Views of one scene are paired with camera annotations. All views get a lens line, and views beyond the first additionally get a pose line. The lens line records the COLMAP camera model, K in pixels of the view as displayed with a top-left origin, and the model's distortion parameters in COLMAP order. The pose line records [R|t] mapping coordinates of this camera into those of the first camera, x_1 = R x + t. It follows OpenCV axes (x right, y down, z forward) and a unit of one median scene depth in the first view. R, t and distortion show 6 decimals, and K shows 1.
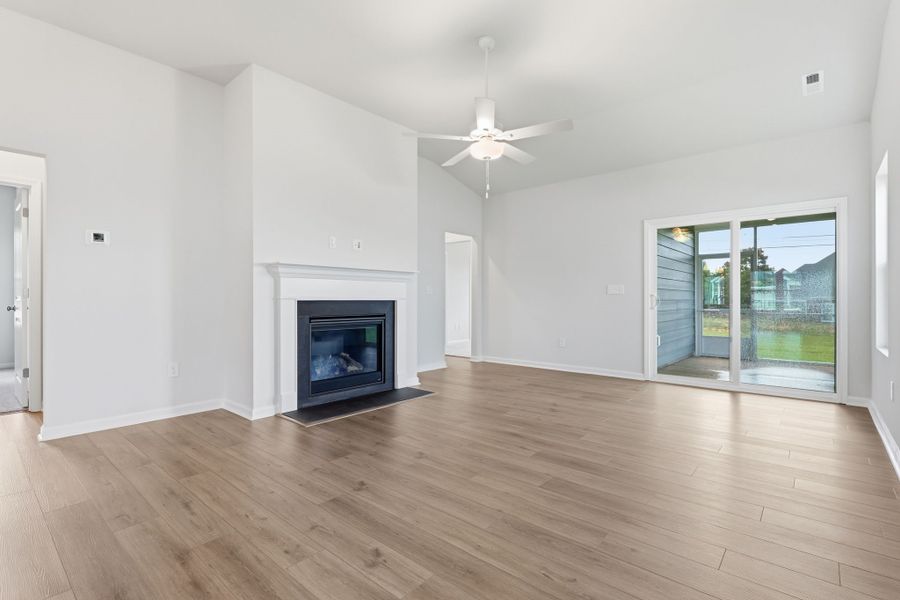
lens RADIAL K [[423.2, 0, 453.4], [0, 423.2, 301.8], [0, 0, 1]] dist [0.002475, 0.000856]
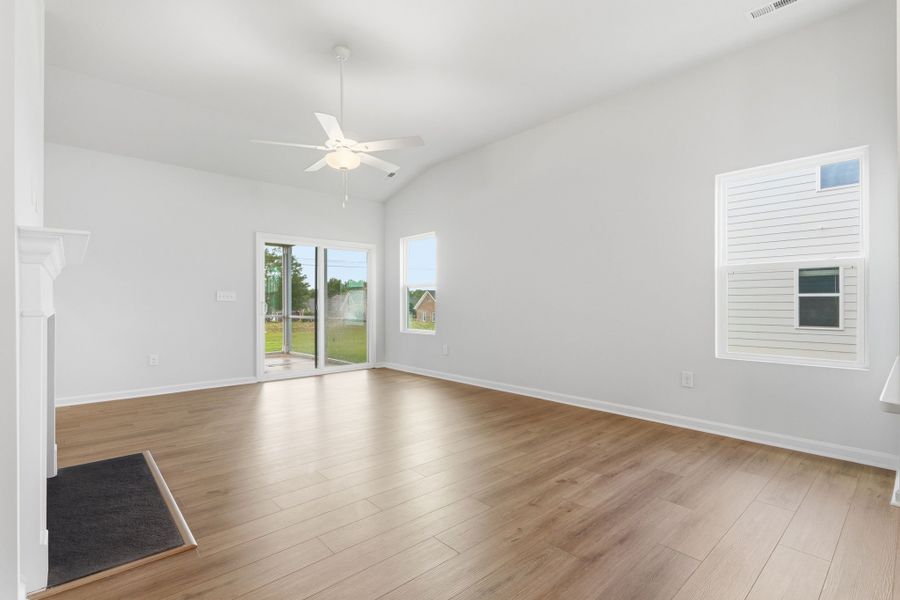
lens RADIAL K [[423.2, 0, 453.4], [0, 423.2, 301.8], [0, 0, 1]] dist [0.002475, 0.000856]
pose [[0.117982, 0.001280, 0.993015, -0.888661], [0.006366, 0.999978, -0.002045, -0.018607], [-0.992995, 0.006563, 0.117972, 0.624929]]
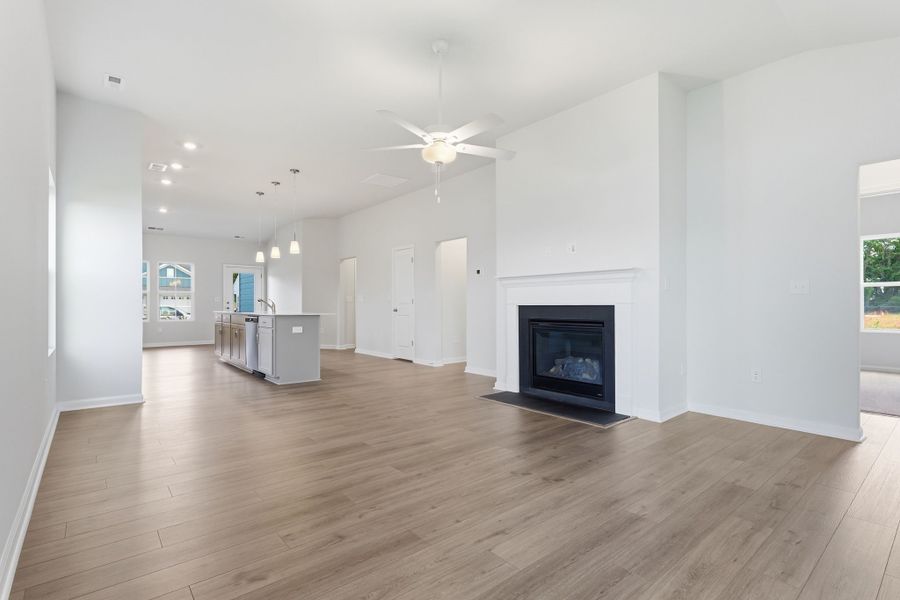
lens RADIAL K [[423.2, 0, 453.4], [0, 423.2, 301.8], [0, 0, 1]] dist [0.002475, 0.000856]
pose [[-0.159039, -0.006284, -0.987252, 1.052491], [-0.004715, 0.999973, -0.005605, -0.005391], [0.987261, 0.003764, -0.159064, 1.177432]]
